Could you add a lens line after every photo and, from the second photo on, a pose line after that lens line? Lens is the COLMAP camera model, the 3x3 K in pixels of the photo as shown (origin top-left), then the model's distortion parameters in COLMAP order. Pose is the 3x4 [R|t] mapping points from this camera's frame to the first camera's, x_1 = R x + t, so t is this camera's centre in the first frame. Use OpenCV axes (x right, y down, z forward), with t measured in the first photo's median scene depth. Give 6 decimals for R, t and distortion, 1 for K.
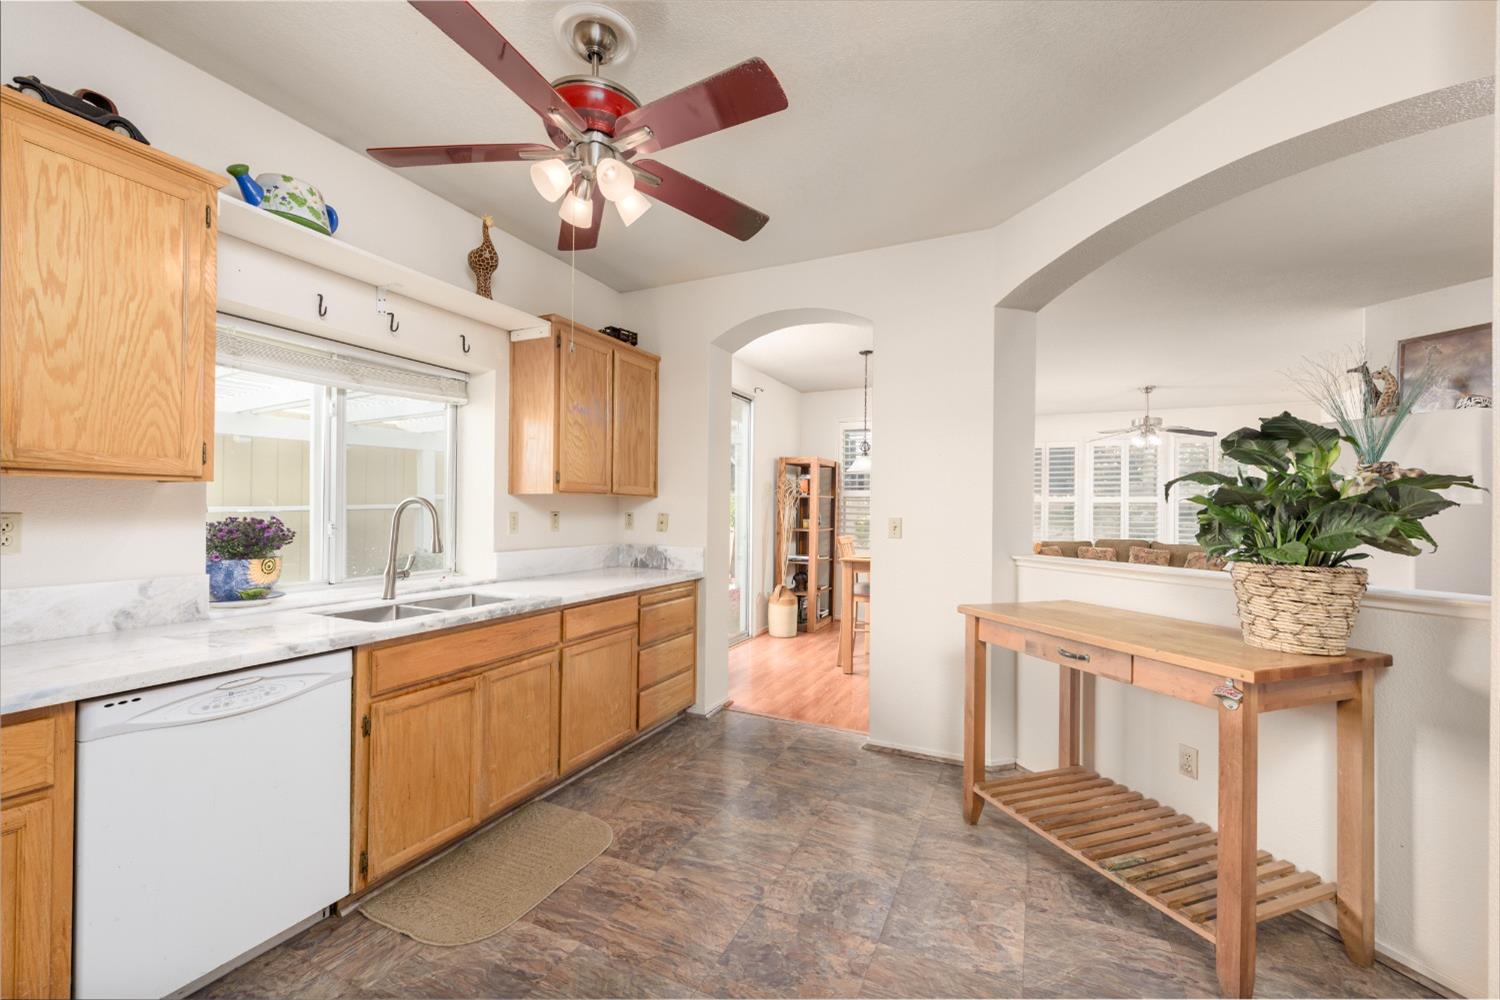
lens RADIAL K [[593.4, 0, 755.3], [0, 593.4, 506.2], [0, 0, 1]] dist [-0.000054, -0.000027]
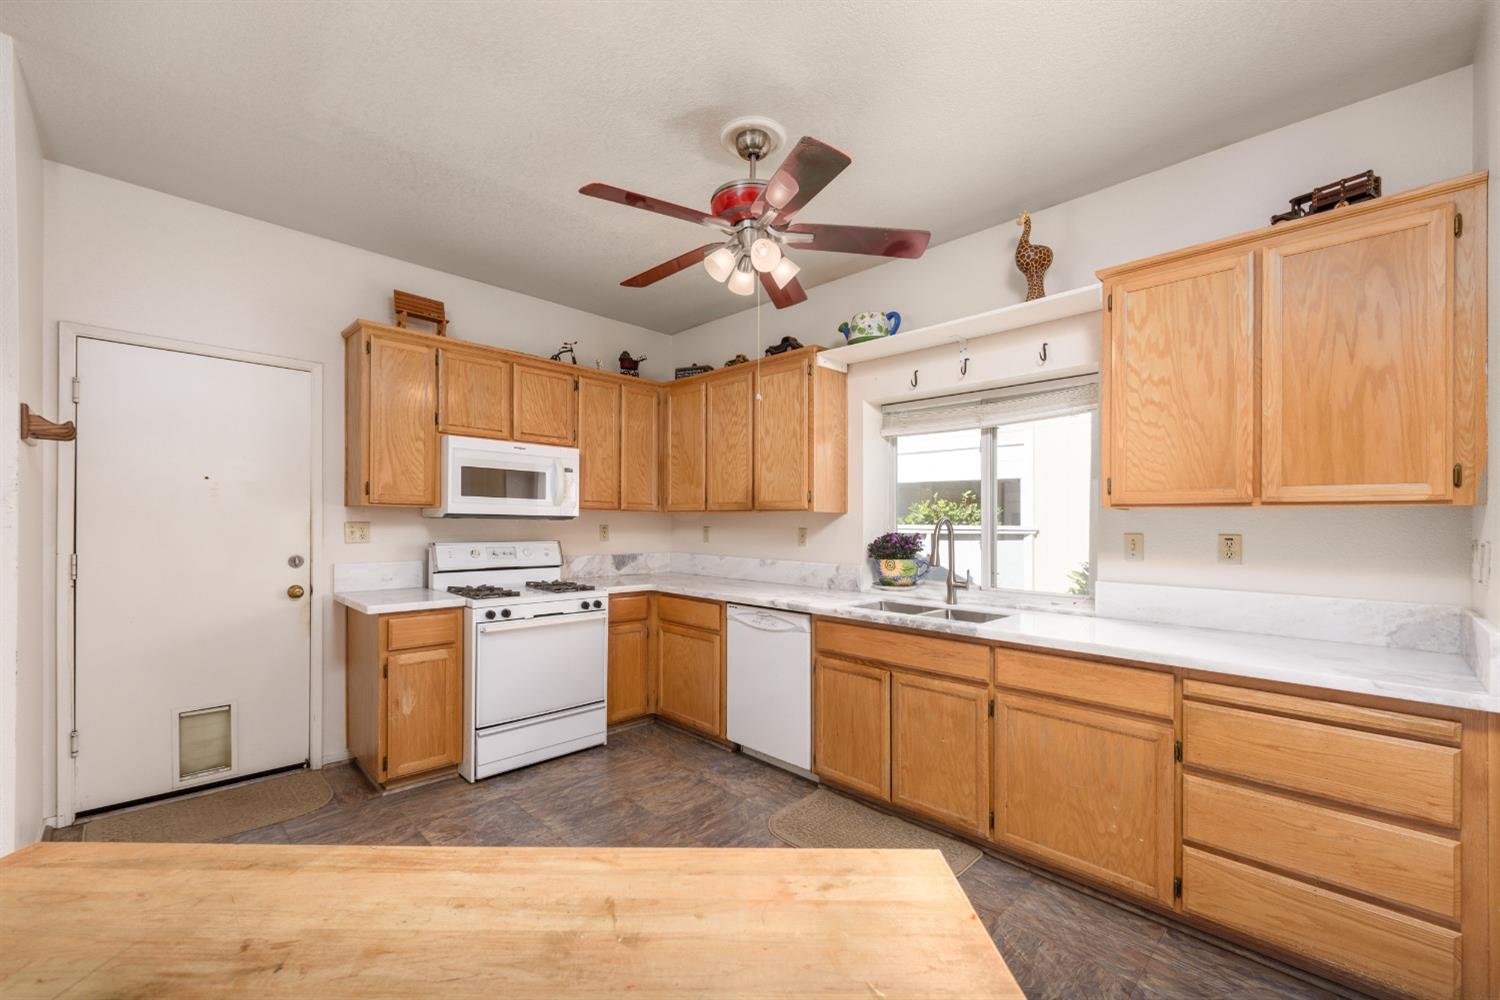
lens RADIAL K [[599.4, 0, 735.4], [0, 599.4, 515.3], [0, 0, 1]] dist [0.000386, -0.000008]
pose [[-0.340703, -0.019377, -0.939971, 0.851693], [-0.002973, 0.999805, -0.019533, 0.007075], [0.940166, -0.003861, -0.340694, 1.304093]]
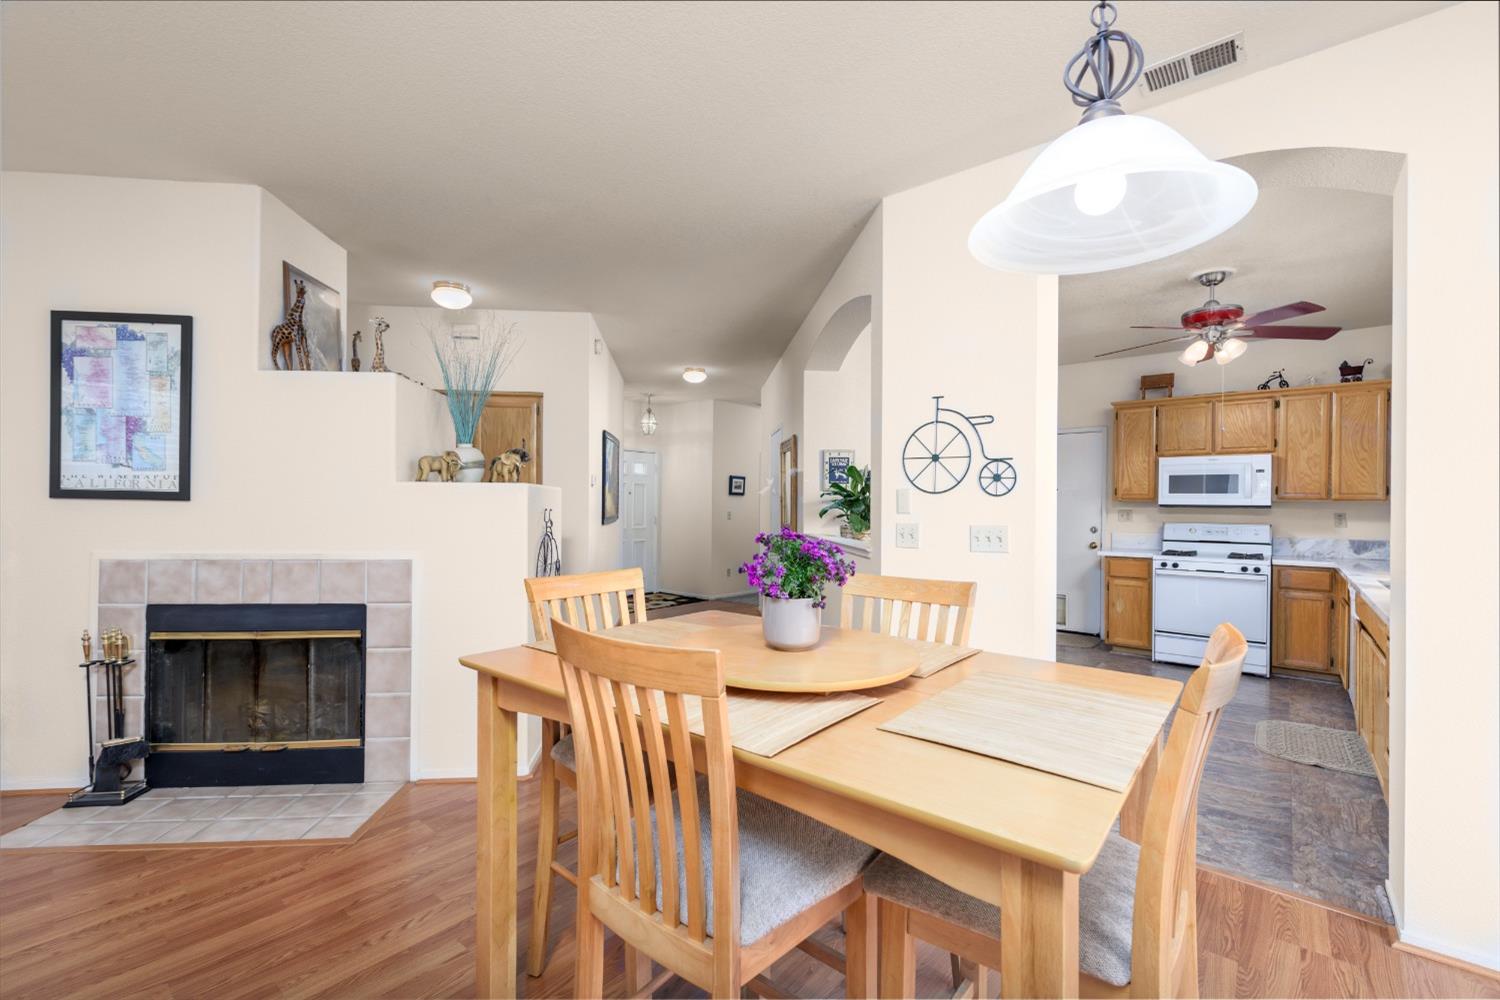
lens RADIAL K [[638.0, 0, 749.6], [0, 638.0, 505.0], [0, 0, 1]] dist [-0.001481, -0.000867]
pose [[-0.966462, -0.024978, 0.255594, 0.636306], [-0.026938, 0.999628, -0.004168, 0.038964], [-0.255395, -0.010913, -0.966775, 3.245329]]
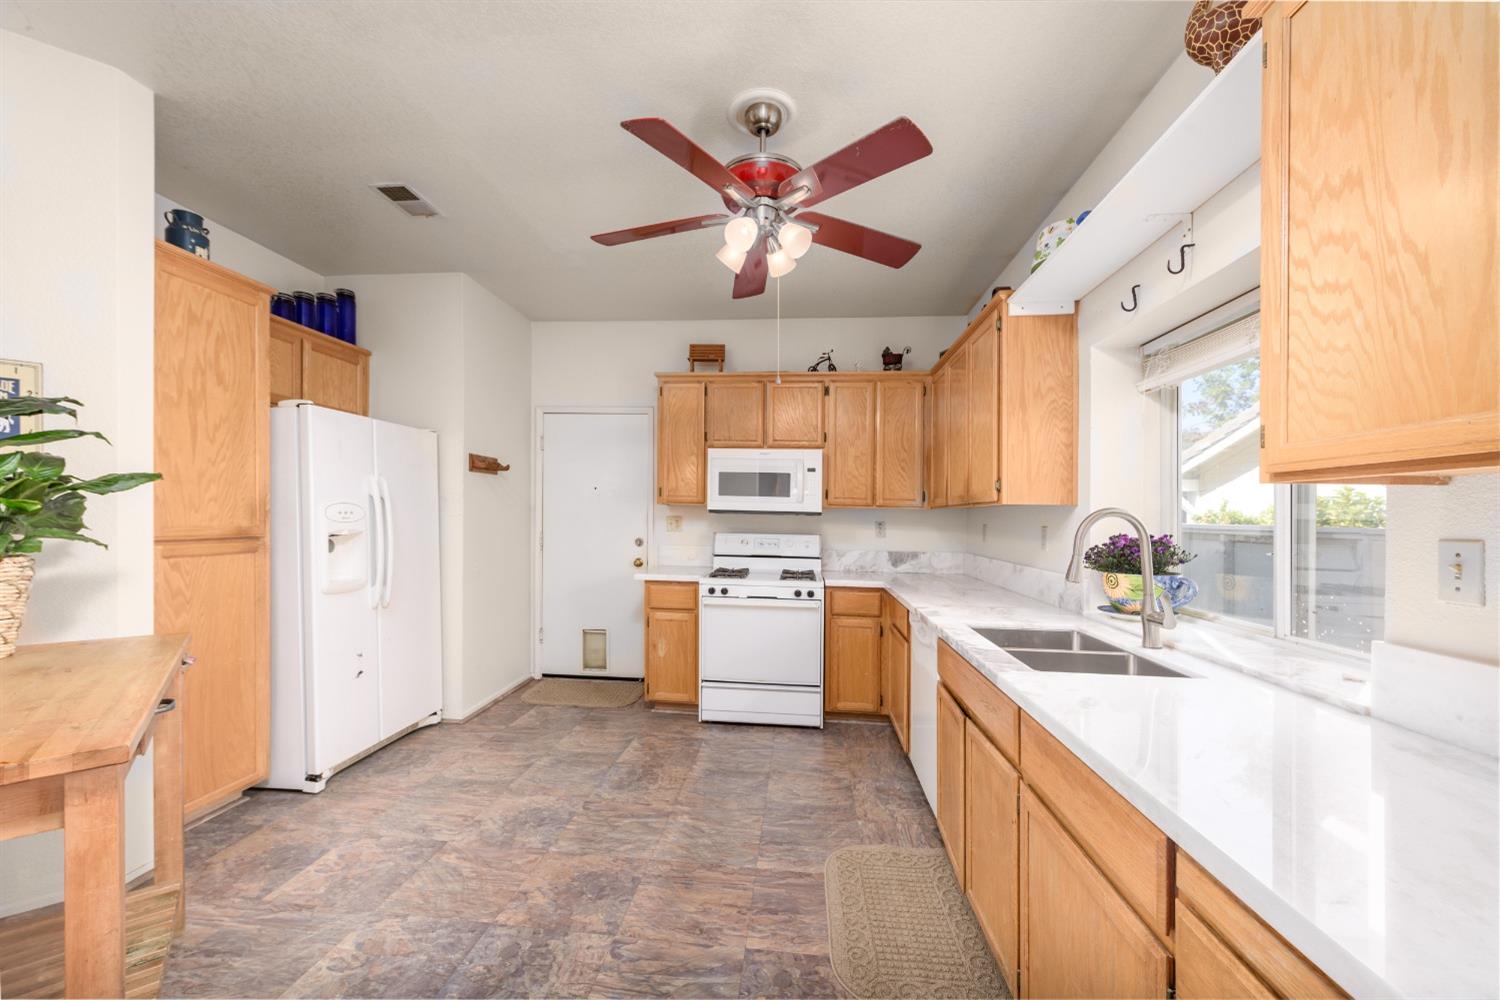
lens RADIAL K [[573.8, 0, 761.0], [0, 573.8, 515.1], [0, 0, 1]] dist [0.001536, 0.000056]
pose [[-0.935486, -0.024558, -0.352511, 0.125610], [-0.020903, 0.999681, -0.014171, 0.016769], [0.352746, -0.005888, -0.935701, 1.942191]]
